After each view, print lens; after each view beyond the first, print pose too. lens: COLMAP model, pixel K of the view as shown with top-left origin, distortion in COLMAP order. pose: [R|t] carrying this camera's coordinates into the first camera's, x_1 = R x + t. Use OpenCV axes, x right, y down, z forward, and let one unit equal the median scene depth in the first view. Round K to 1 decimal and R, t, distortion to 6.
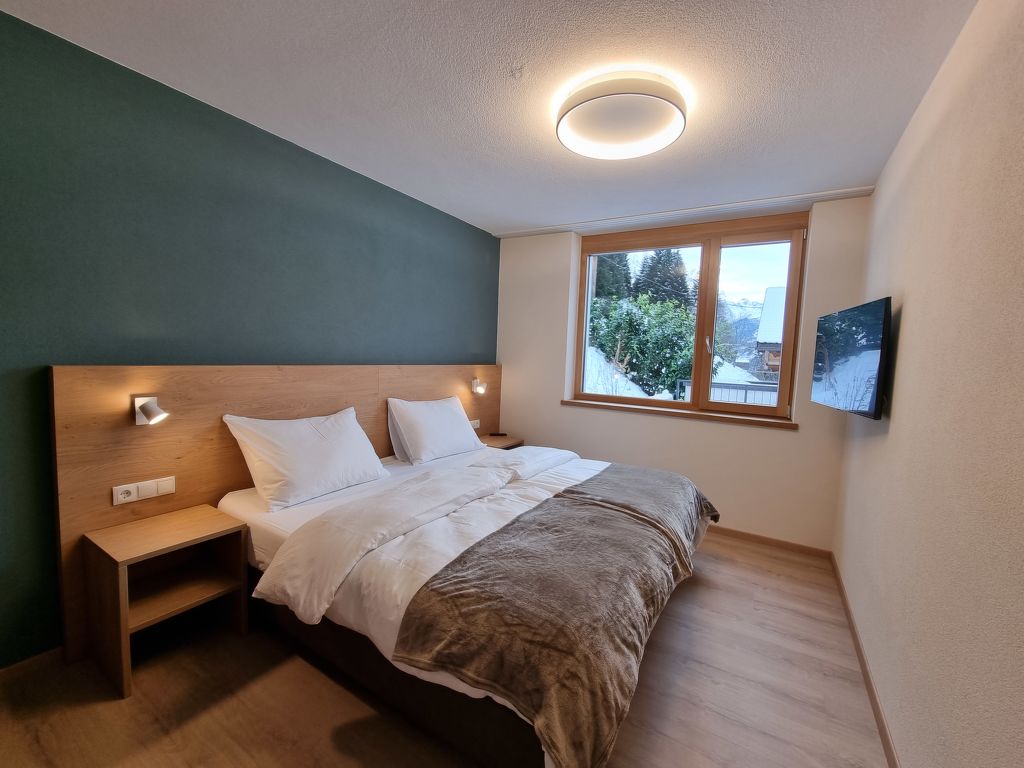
lens RADIAL K [[421.7, 0, 512.0], [0, 421.7, 384.0], [0, 0, 1]] dist [0.000791, -0.000103]
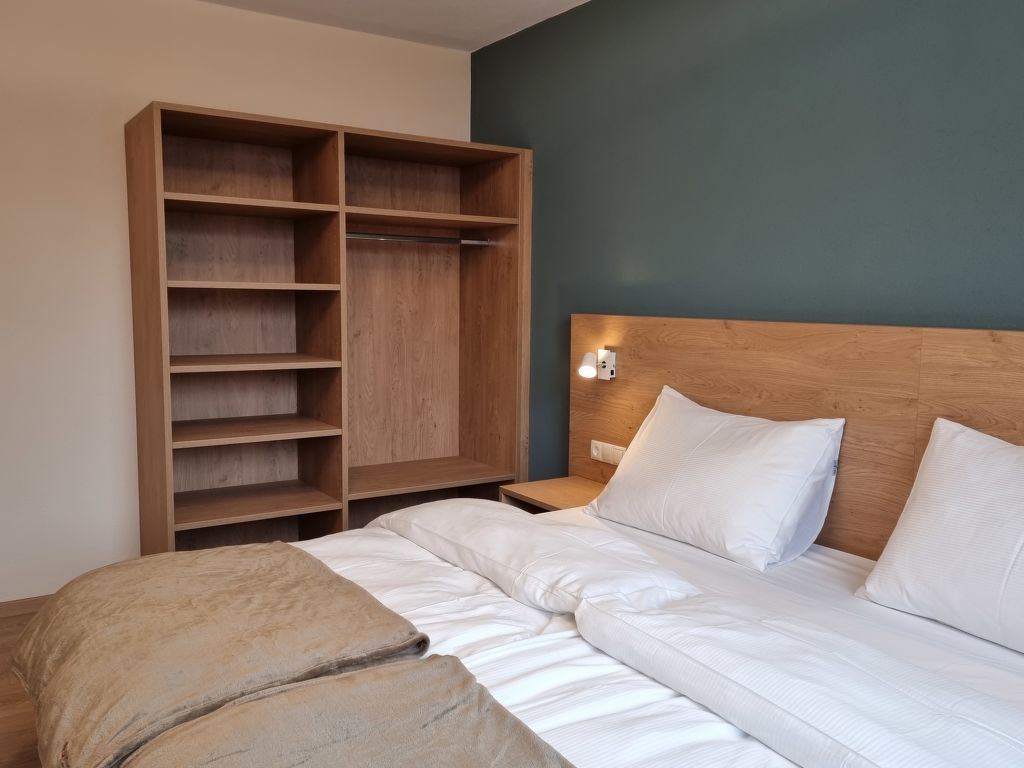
lens RADIAL K [[885.0, 0, 512.0], [0, 885.0, 384.0], [0, 0, 1]] dist [0.078809, 0.000207]
pose [[-0.444717, 0.042152, -0.894679, 0.771946], [-0.096297, 0.990852, 0.094549, -0.046628], [0.890479, 0.128203, -0.436590, 1.378969]]
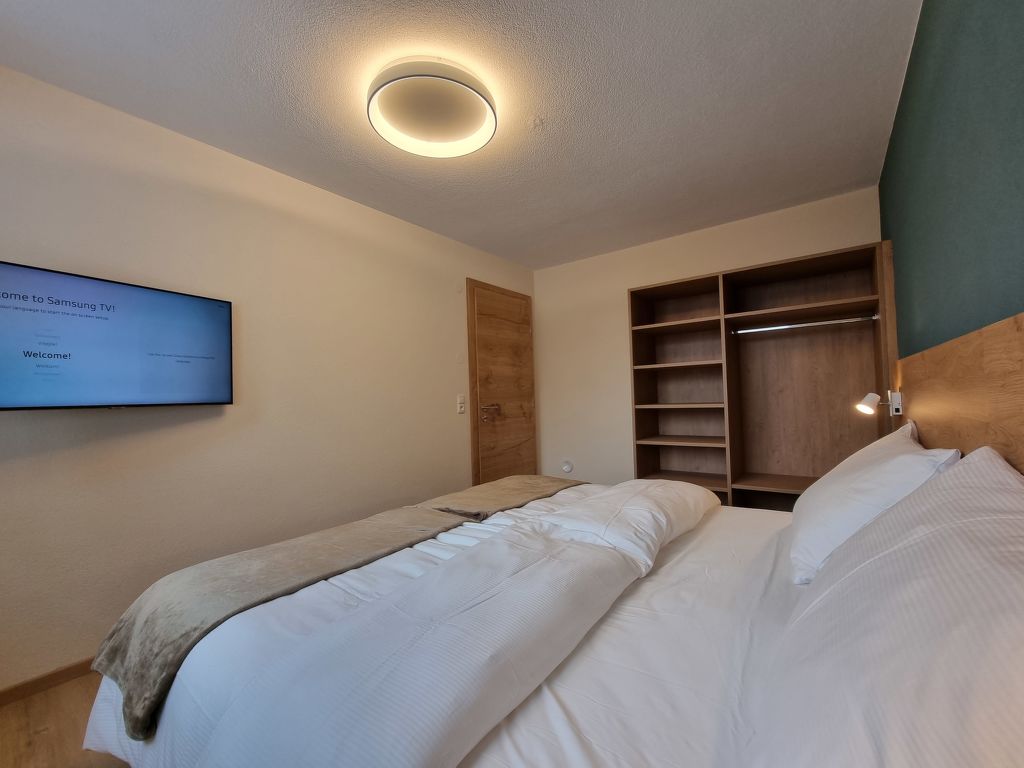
lens RADIAL K [[421.7, 0, 512.0], [0, 421.7, 384.0], [0, 0, 1]] dist [0.000791, -0.000103]
pose [[-0.994428, -0.011512, 0.104785, 0.001084], [-0.006718, 0.998920, 0.045985, -0.022870], [-0.105202, 0.045025, -0.993431, 1.751250]]
